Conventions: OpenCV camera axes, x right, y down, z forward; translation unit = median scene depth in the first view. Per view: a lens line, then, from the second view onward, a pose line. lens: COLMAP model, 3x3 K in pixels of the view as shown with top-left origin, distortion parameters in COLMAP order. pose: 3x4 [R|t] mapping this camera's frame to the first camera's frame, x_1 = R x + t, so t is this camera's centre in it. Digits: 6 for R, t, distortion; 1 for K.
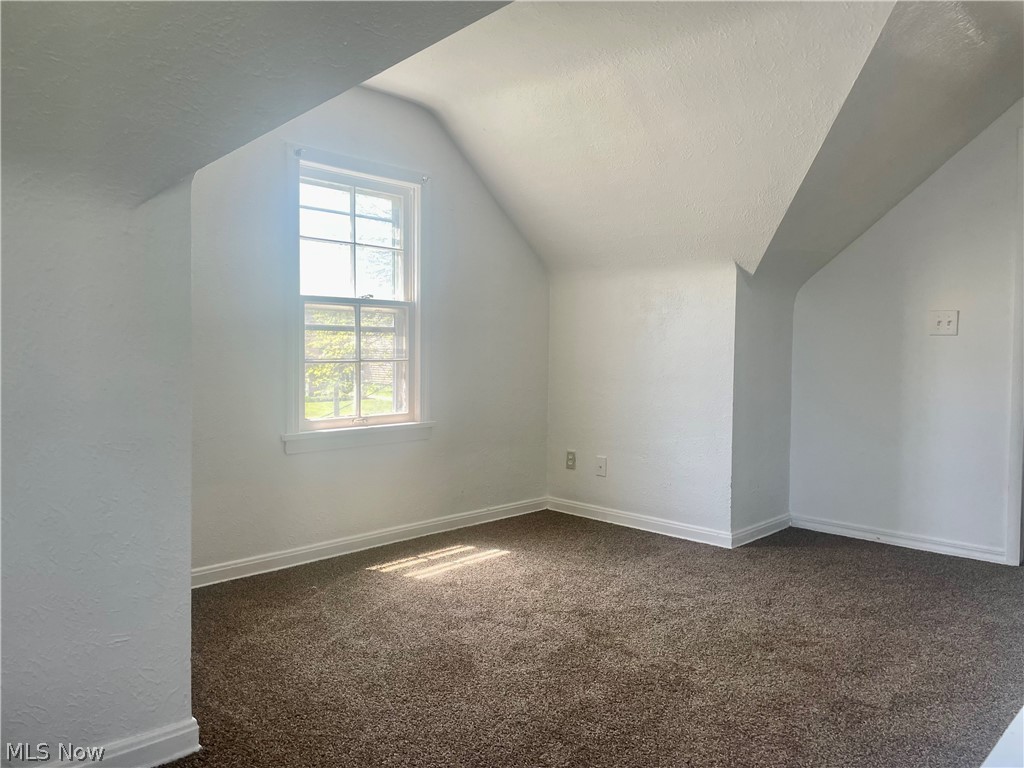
lens RADIAL K [[771.1, 0, 506.2], [0, 771.1, 391.7], [0, 0, 1]] dist [0.106556, -0.134769]
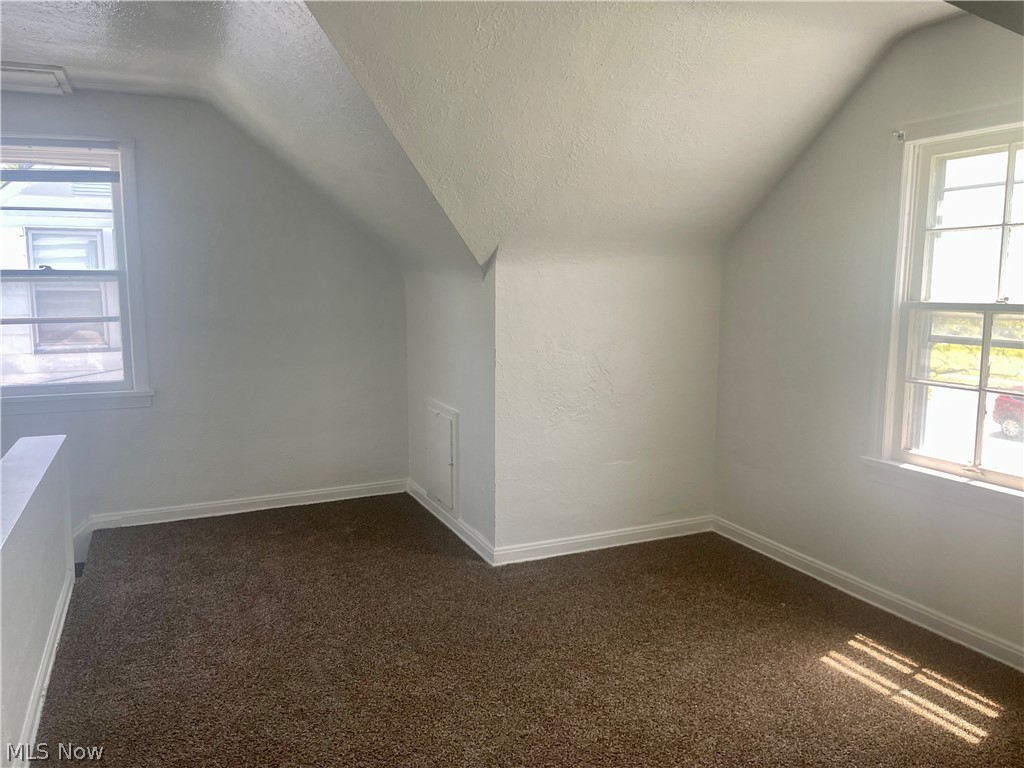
lens RADIAL K [[771.1, 0, 506.2], [0, 771.1, 391.7], [0, 0, 1]] dist [0.106556, -0.134769]
pose [[-0.374654, 0.124442, -0.918776, 0.656923], [-0.060666, 0.985538, 0.158223, -0.128567], [0.925178, 0.115017, -0.361687, 0.869339]]
